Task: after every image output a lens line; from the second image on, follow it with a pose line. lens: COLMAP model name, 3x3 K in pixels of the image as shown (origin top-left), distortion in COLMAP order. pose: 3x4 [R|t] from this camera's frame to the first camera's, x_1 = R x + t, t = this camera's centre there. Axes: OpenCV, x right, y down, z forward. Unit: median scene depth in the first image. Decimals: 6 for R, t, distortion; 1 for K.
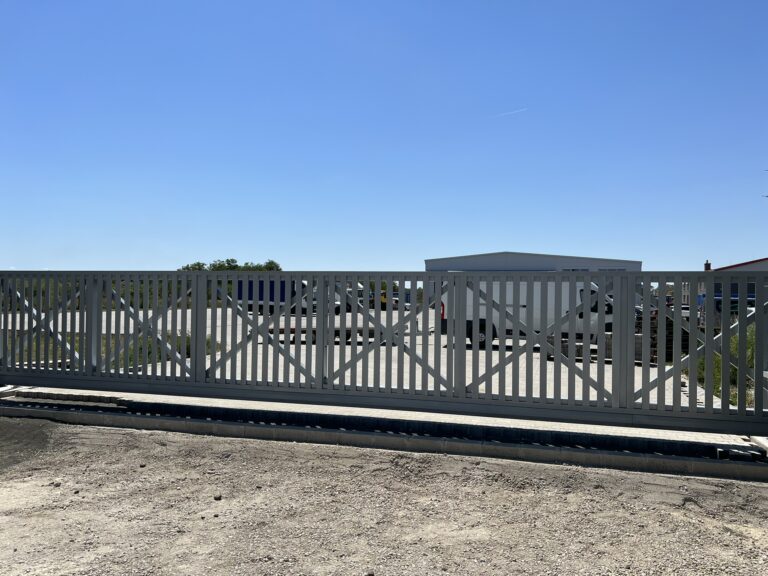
lens RADIAL K [[582.9, 0, 383.3], [0, 582.9, 293.3], [0, 0, 1]] dist [0.027753, -0.035269]
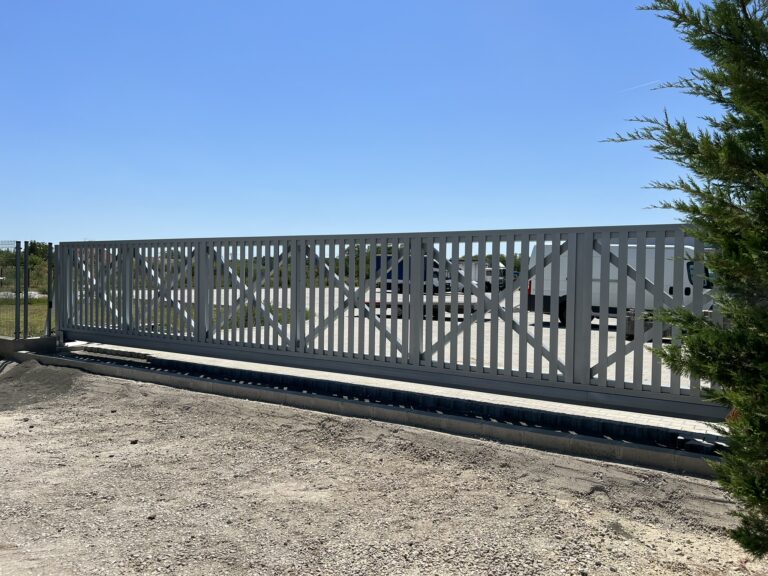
lens RADIAL K [[582.9, 0, 386.7], [0, 582.9, 289.1], [0, 0, 1]] dist [0.027753, -0.035269]
pose [[0.962382, 0.011164, -0.271469, 0.387093], [-0.004732, 0.999693, 0.024337, 0.037032], [0.271658, -0.022137, 0.962139, 0.090278]]
